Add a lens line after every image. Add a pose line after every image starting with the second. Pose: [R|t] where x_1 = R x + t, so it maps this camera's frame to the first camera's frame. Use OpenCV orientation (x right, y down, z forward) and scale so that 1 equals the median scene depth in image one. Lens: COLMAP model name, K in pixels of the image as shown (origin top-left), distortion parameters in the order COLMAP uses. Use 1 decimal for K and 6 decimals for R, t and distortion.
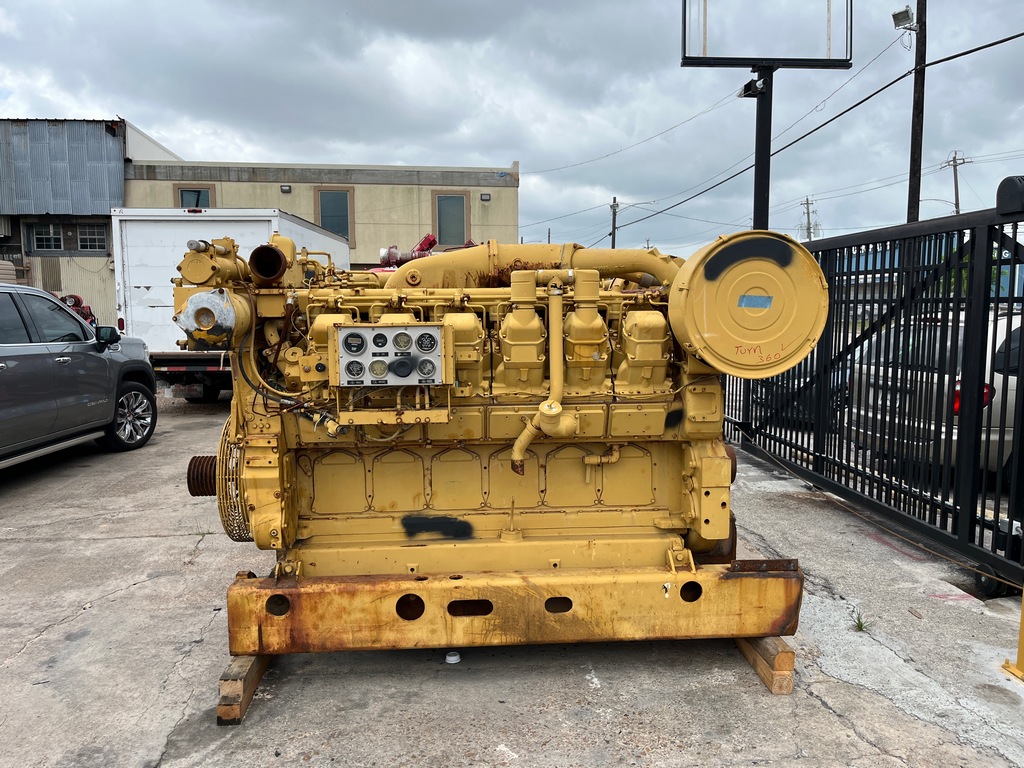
lens RADIAL K [[776.0, 0, 515.8], [0, 776.0, 386.5], [0, 0, 1]] dist [0.047945, -0.067984]
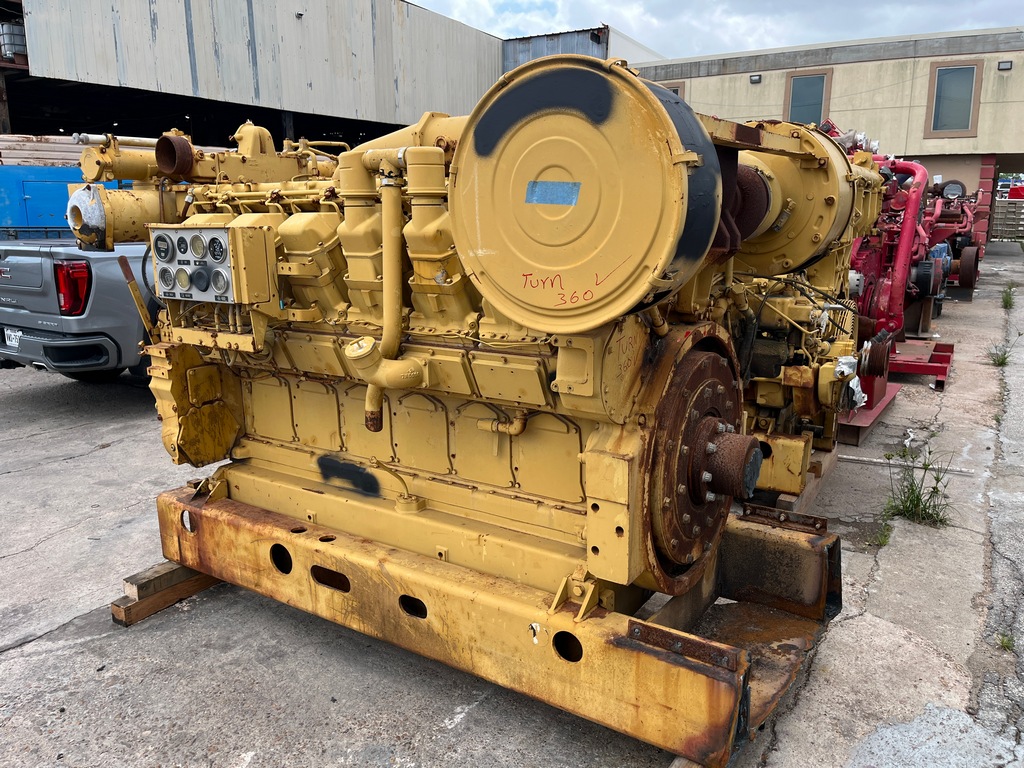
lens RADIAL K [[776.0, 0, 517.3], [0, 776.0, 387.0], [0, 0, 1]] dist [0.047945, -0.067984]
pose [[0.803690, 0.131827, -0.580263, 0.545915], [-0.060074, 0.988144, 0.141287, -0.043568], [0.592009, -0.078692, 0.802081, 0.468166]]
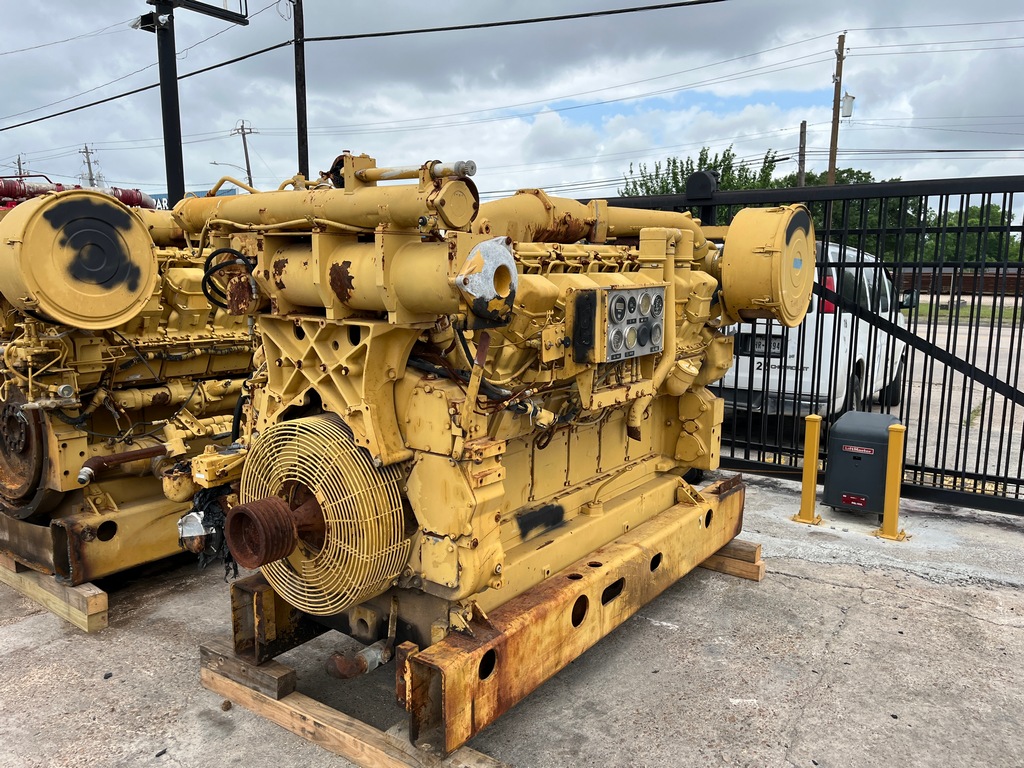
lens RADIAL K [[776.0, 0, 511.0], [0, 776.0, 386.5], [0, 0, 1]] dist [0.047945, -0.067984]
pose [[0.638824, -0.108065, 0.761726, -0.812373], [0.068699, 0.994143, 0.083423, -0.044852], [-0.766280, -0.000963, 0.642507, 0.490769]]
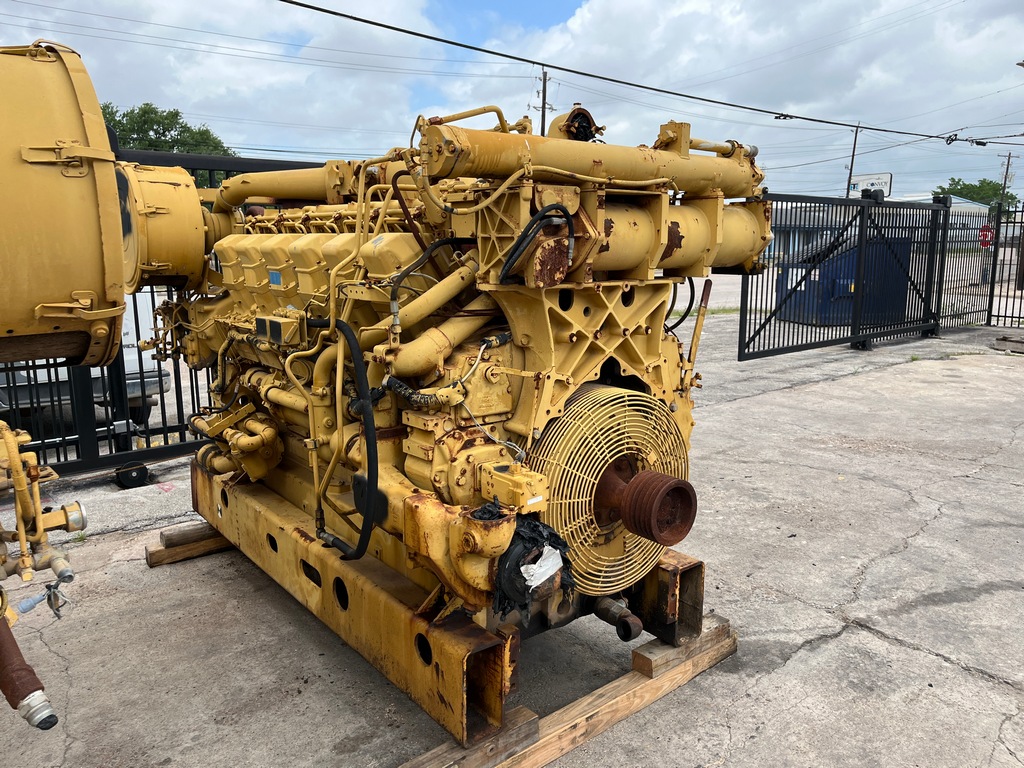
lens RADIAL K [[776.0, 0, 519.8], [0, 776.0, 385.9], [0, 0, 1]] dist [0.047945, -0.067984]
pose [[-0.578243, -0.139400, 0.803867, -0.887357], [0.090261, 0.968316, 0.232844, -0.137859], [-0.810856, 0.207198, -0.547340, 1.547055]]
